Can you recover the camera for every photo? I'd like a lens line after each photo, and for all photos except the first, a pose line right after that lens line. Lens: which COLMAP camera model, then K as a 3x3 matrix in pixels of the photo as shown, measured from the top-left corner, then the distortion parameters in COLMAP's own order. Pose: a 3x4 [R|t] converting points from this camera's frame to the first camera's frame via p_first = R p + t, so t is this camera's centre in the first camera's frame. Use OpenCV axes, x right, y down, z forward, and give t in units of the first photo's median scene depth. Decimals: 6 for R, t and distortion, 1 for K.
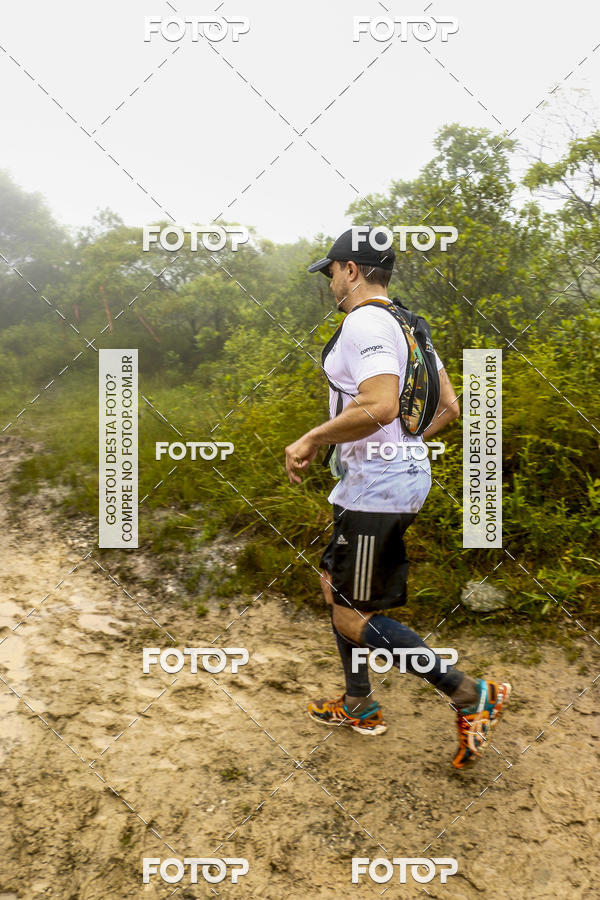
lens RADIAL K [[729.0, 0, 304.4], [0, 729.0, 454.1], [0, 0, 1]] dist [-0.186524, 0.150272]
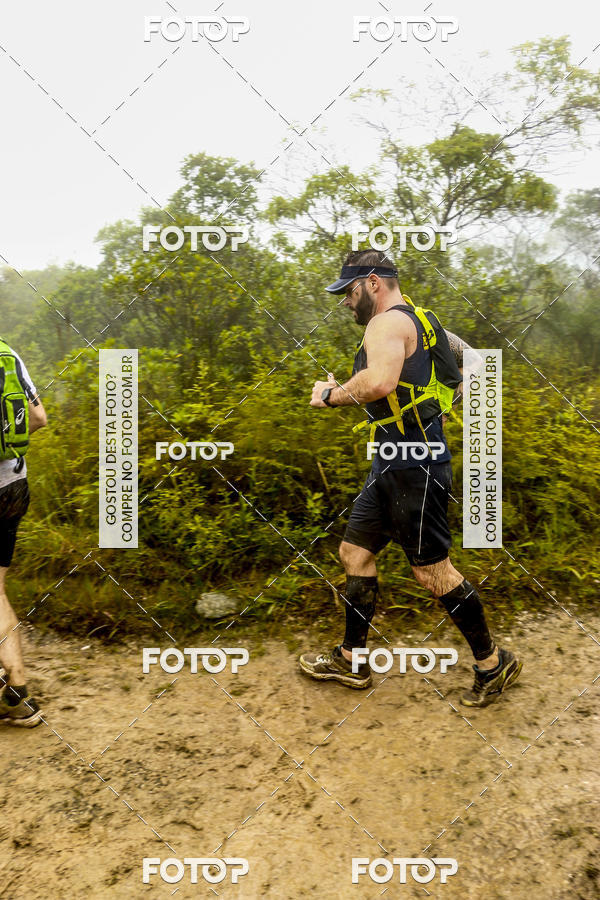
lens RADIAL K [[815.7, 0, 306.6], [0, 815.7, 453.5], [0, 0, 1]] dist [-0.138227, 0.154131]
pose [[0.957876, -0.044419, 0.283726, 0.032859], [0.060539, 0.996997, -0.048297, 0.029019], [-0.280729, 0.063439, 0.957688, -0.186193]]
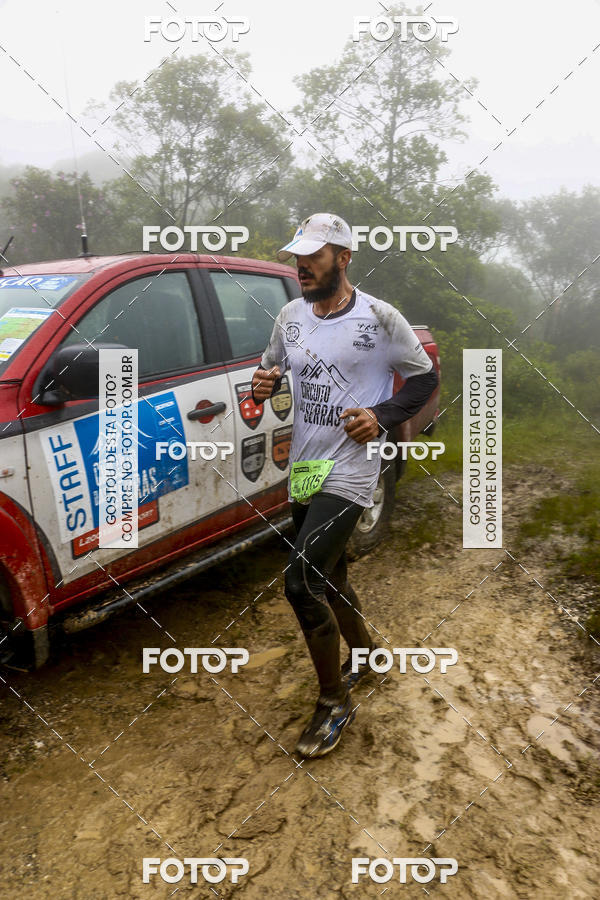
lens RADIAL K [[729.0, 0, 303.0], [0, 729.0, 457.5], [0, 0, 1]] dist [-0.186524, 0.150272]
pose [[0.715010, 0.145333, -0.683841, -0.010054], [-0.168699, 0.985116, 0.032972, -0.029428], [0.678455, 0.091788, 0.728886, 0.216857]]
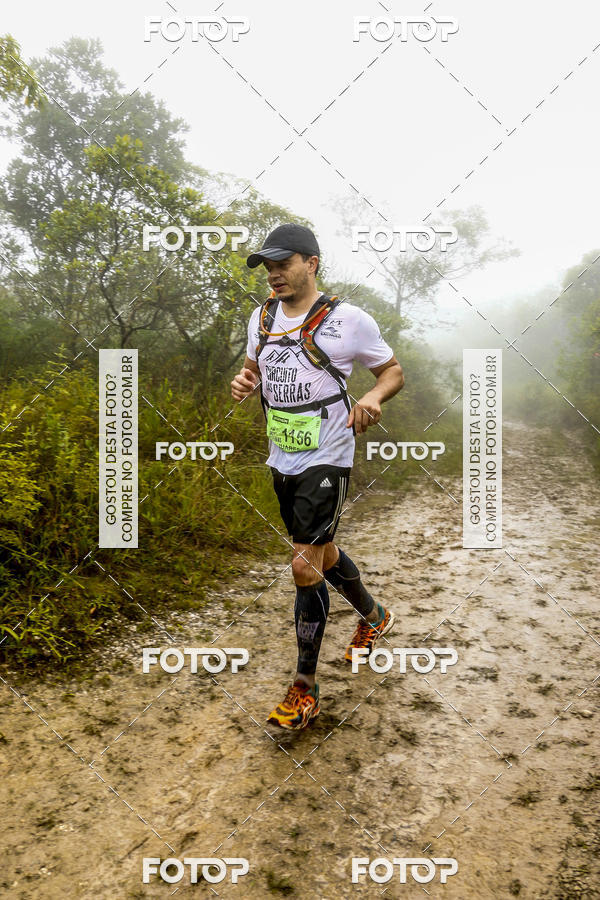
lens RADIAL K [[851.6, 0, 304.1], [0, 851.6, 454.7], [0, 0, 1]] dist [-0.069107, 0.000000]
pose [[0.550095, -0.074496, 0.831773, 0.097335], [0.123278, 0.992345, 0.007348, 0.000227], [-0.825953, 0.098497, 0.555068, -0.050926]]
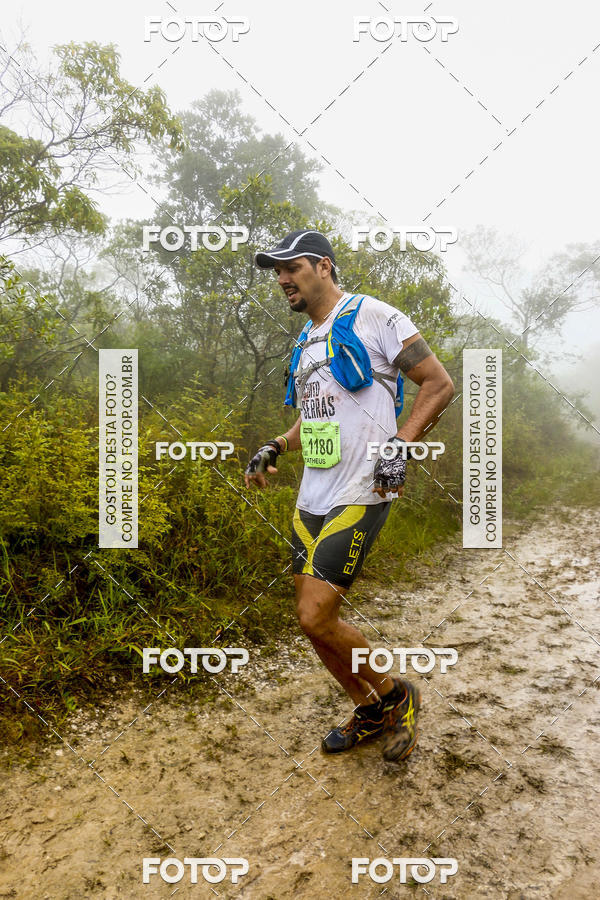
lens RADIAL K [[815.7, 0, 305.5], [0, 815.7, 451.8], [0, 0, 1]] dist [-0.138227, 0.154131]
pose [[0.671048, -0.035335, 0.740571, 0.135524], [0.101071, 0.993899, -0.044161, -0.002352], [-0.734492, 0.104484, 0.670525, -0.022984]]
